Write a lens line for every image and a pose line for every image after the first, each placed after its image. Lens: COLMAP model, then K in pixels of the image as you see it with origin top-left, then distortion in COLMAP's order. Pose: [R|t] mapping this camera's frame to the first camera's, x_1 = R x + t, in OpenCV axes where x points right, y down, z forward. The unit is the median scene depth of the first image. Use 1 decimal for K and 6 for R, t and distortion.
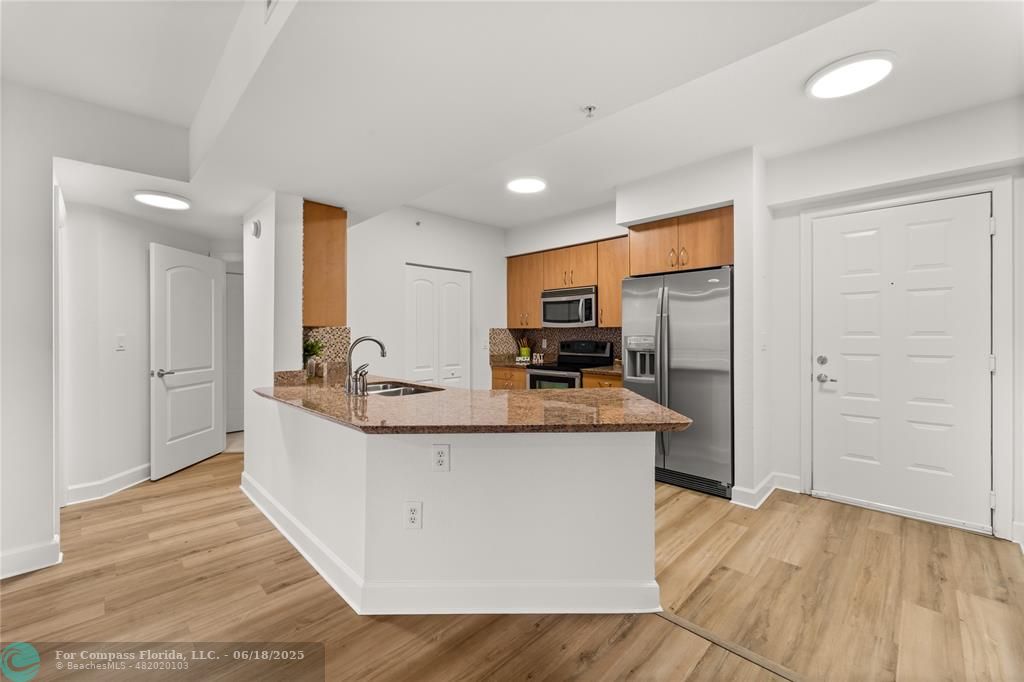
lens RADIAL K [[417.8, 0, 509.7], [0, 417.8, 332.2], [0, 0, 1]] dist [0.001860, -0.000075]
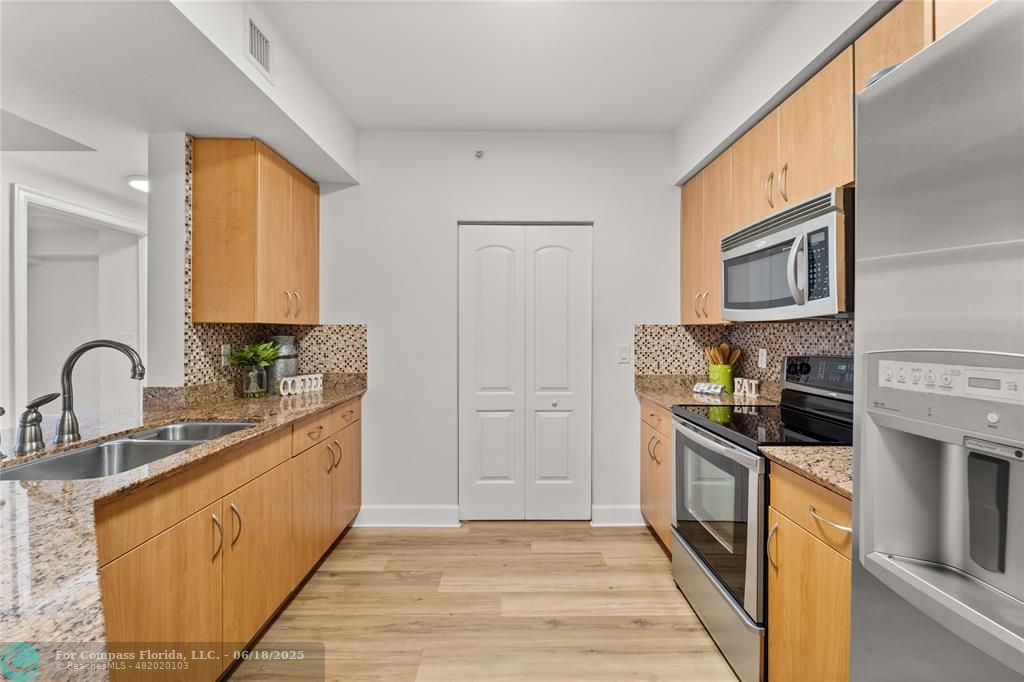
lens RADIAL K [[417.8, 0, 509.7], [0, 417.8, 332.2], [0, 0, 1]] dist [0.001860, -0.000075]
pose [[0.714733, 0.004605, -0.699382, 0.223885], [-0.002529, 0.999989, 0.003999, -0.001765], [0.699393, -0.001090, 0.714736, 0.547119]]
